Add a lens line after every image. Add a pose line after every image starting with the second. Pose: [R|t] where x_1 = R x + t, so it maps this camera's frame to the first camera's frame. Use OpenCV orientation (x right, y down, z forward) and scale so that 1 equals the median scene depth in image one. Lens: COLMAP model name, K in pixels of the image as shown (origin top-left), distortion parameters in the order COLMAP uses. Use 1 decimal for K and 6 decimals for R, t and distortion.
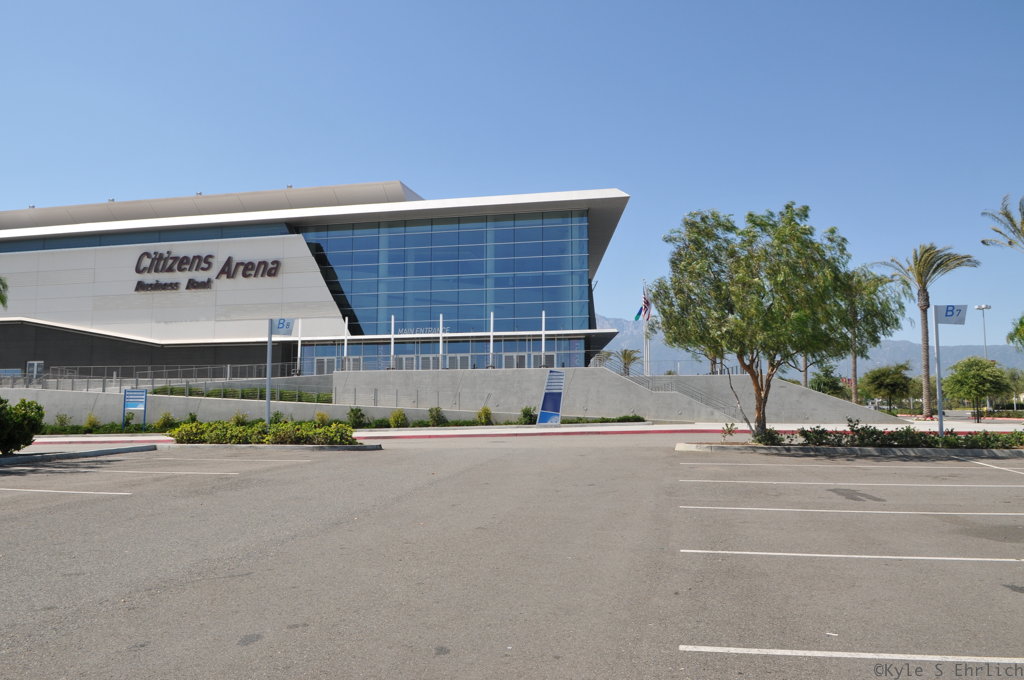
lens RADIAL K [[772.3, 0, 512.2], [0, 772.3, 343.1], [0, 0, 1]] dist [-0.012778, -0.043767]
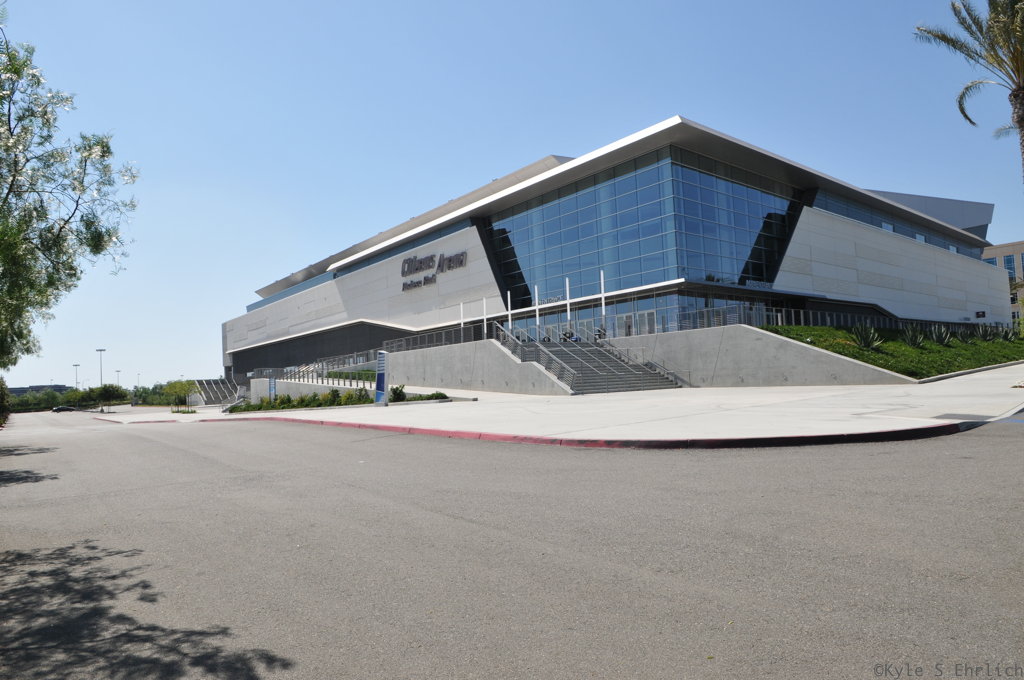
lens RADIAL K [[765.8, 0, 512.1], [0, 765.8, 343.3], [0, 0, 1]] dist [-0.016919, -0.039422]
pose [[0.708043, -0.067330, -0.702952, 0.727169], [0.115558, 0.993073, 0.021277, 0.016896], [0.696650, -0.096297, 0.710919, 0.300429]]
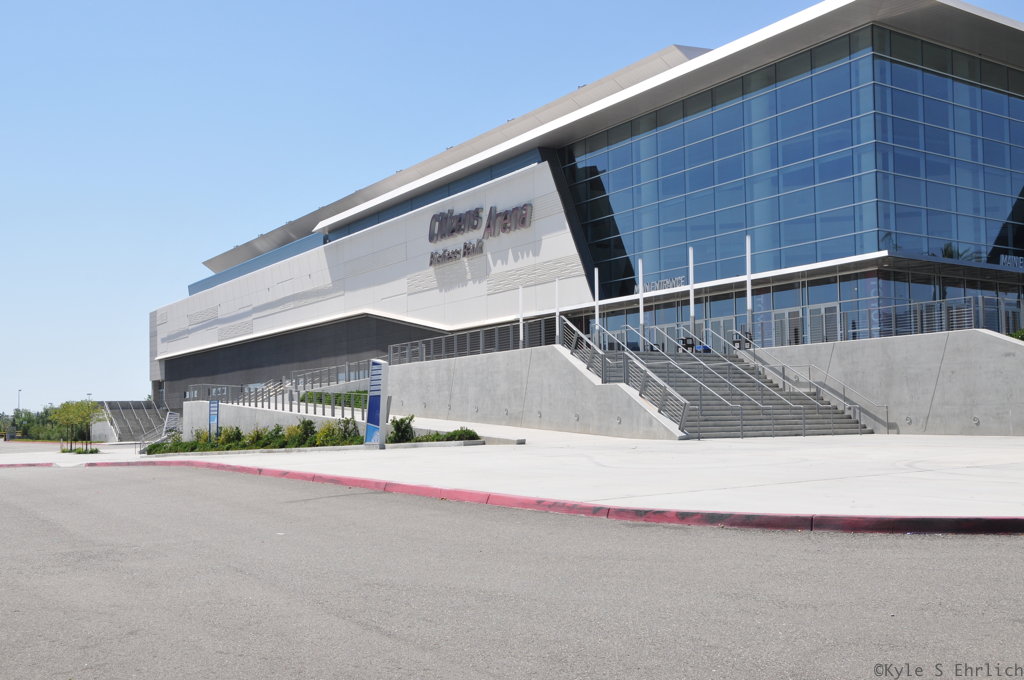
lens RADIAL K [[1240.5, 0, 510.1], [0, 1240.5, 345.7], [0, 0, 1]] dist [0.072779, 0.038820]
pose [[0.644839, -0.056787, -0.762206, 0.737749], [0.093931, 0.995565, 0.005294, 0.021118], [0.758524, -0.075008, 0.647313, 0.319092]]
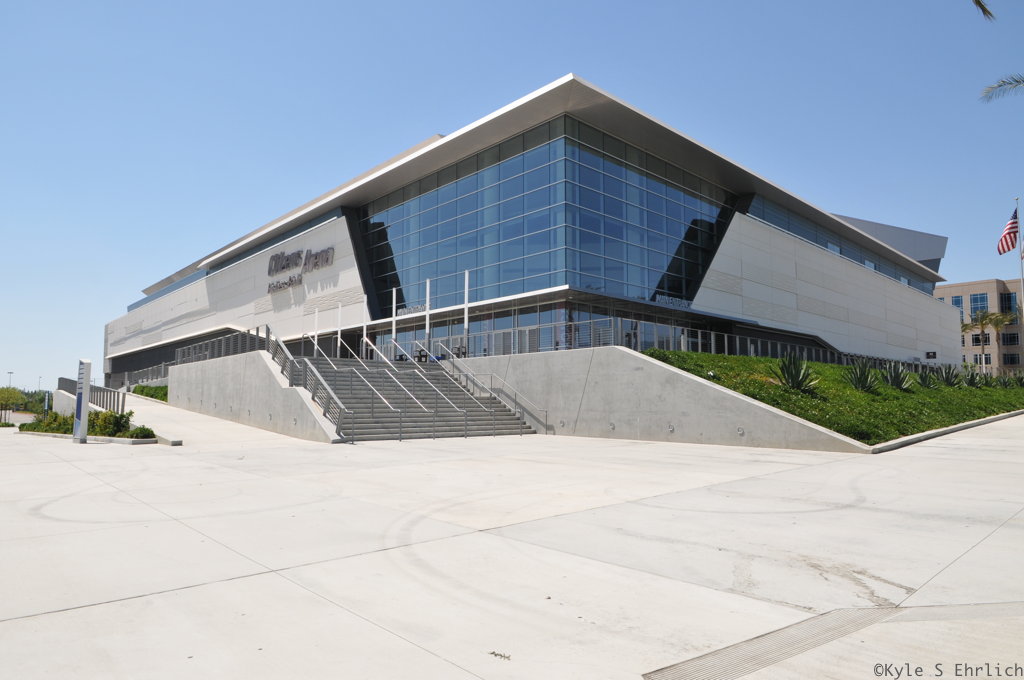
lens RADIAL K [[765.8, 0, 512.1], [0, 765.8, 343.3], [0, 0, 1]] dist [-0.016919, -0.039422]
pose [[0.753259, -0.050973, -0.655746, 0.636670], [0.066115, 0.997811, -0.001615, 0.036082], [0.654393, -0.042138, 0.754980, 0.579291]]
